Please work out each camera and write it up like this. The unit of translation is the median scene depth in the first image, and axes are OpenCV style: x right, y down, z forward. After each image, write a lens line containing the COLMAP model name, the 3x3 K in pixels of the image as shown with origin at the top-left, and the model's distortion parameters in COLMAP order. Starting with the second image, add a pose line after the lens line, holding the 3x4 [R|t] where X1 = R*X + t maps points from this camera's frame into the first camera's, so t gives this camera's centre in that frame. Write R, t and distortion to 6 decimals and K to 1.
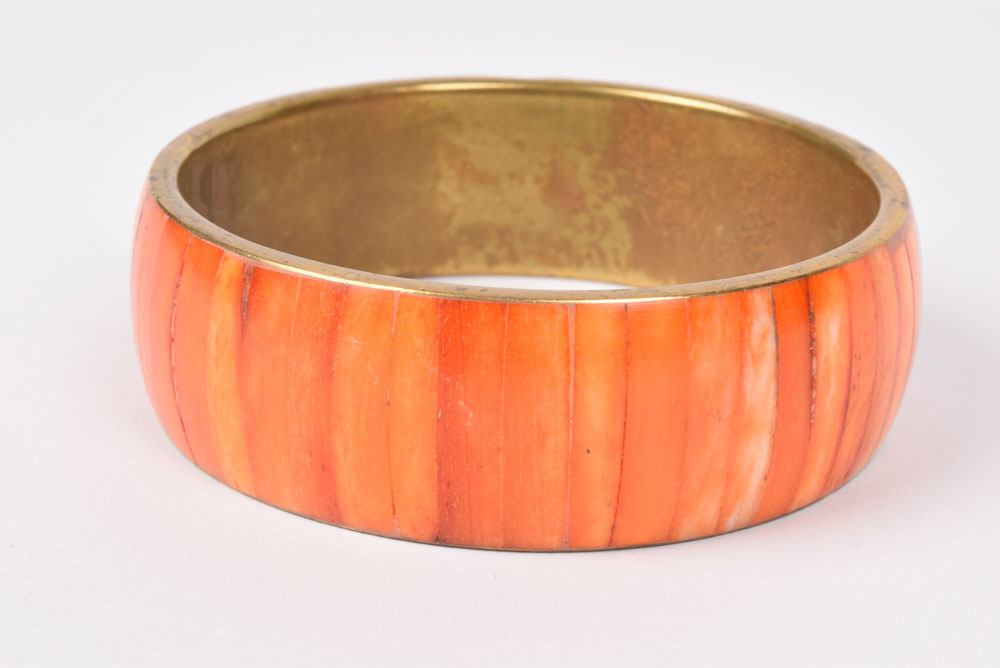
lens RADIAL K [[2161.0, 0, 500.0], [0, 2161.0, 334.0], [0, 0, 1]] dist [0.034065, 0.262150]
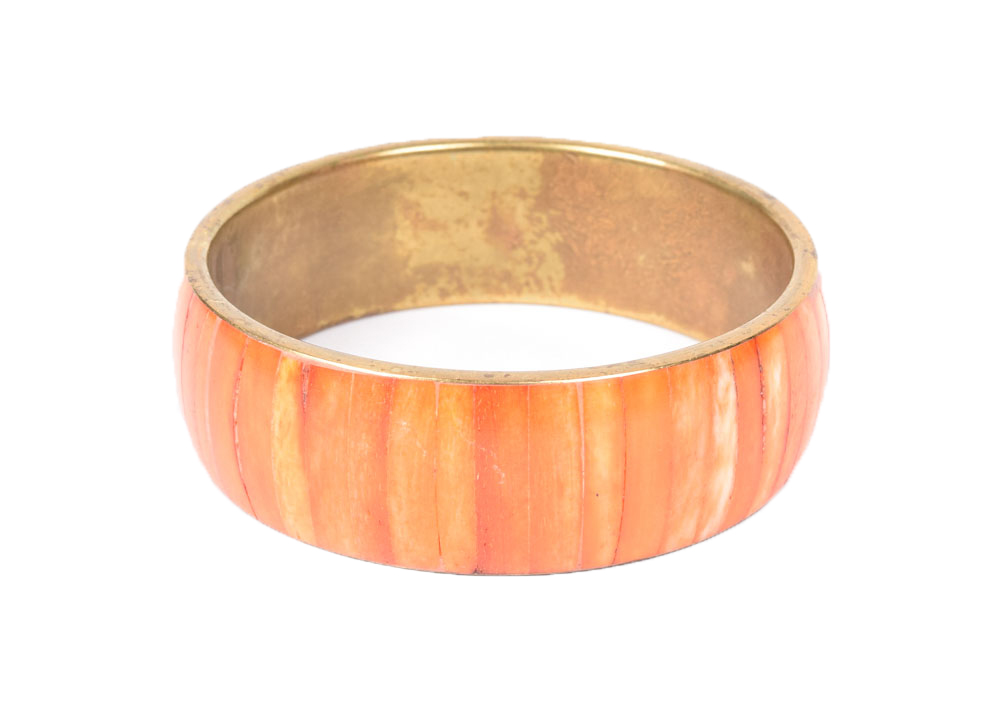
lens RADIAL K [[2332.1, 0, 458.8], [0, 2332.1, 357.6], [0, 0, 1]] dist [-0.016124, -0.218506]
pose [[0.990600, -0.082699, 0.108964, -0.171695], [0.071757, 0.992318, 0.100773, -0.159595], [-0.116461, -0.092007, 0.988924, -0.304156]]
